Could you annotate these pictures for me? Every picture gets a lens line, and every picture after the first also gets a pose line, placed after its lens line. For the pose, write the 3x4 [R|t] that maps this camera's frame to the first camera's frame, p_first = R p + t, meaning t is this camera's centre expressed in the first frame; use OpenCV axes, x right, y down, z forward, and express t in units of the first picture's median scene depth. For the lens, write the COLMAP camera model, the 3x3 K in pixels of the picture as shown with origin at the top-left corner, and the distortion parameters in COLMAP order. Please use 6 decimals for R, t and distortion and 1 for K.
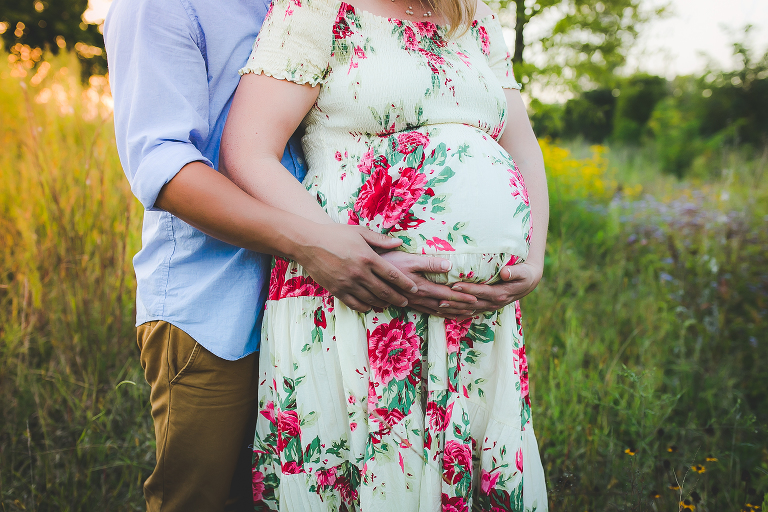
lens RADIAL K [[702.7, 0, 398.2], [0, 702.7, 255.2], [0, 0, 1]] dist [0.039448, 0.001275]
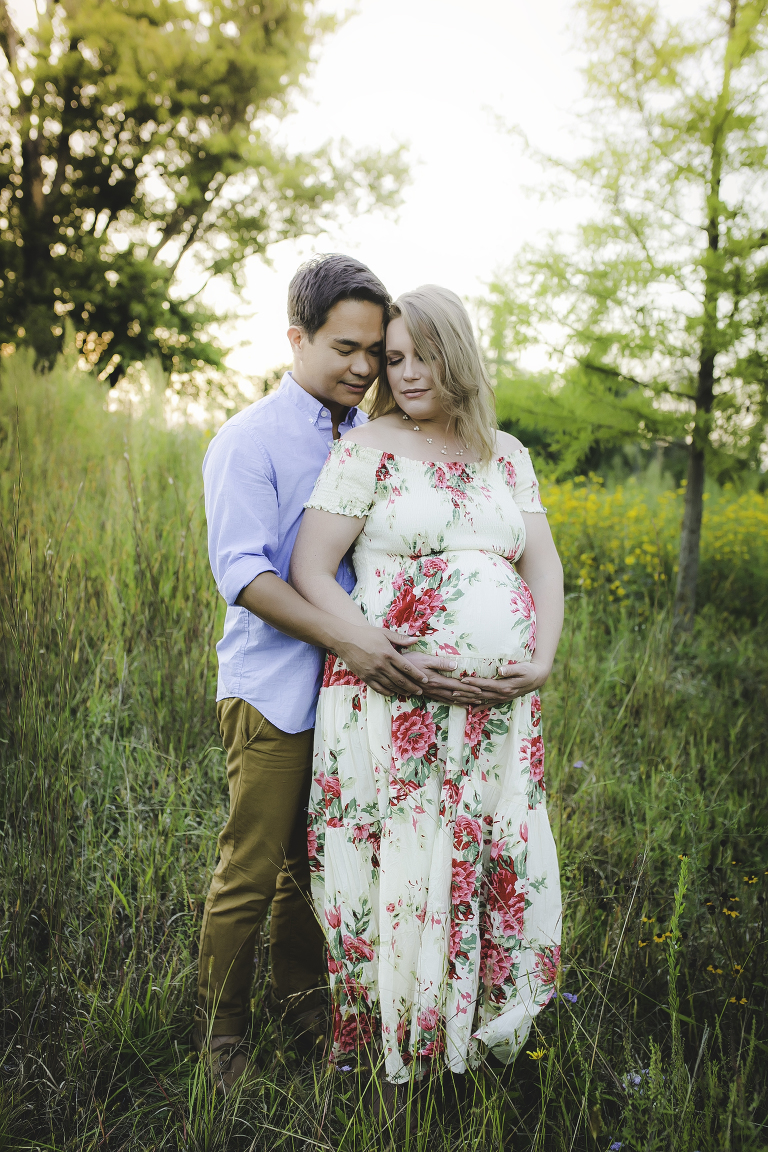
lens RADIAL K [[1054.1, 0, 384.0], [0, 1054.1, 576.0], [0, 0, 1]] dist [0.039448, 0.001275]
pose [[0.980848, 0.031988, -0.192130, 0.277583], [-0.034065, 0.999391, -0.007517, -0.121055], [0.191773, 0.013918, 0.981341, -0.803229]]
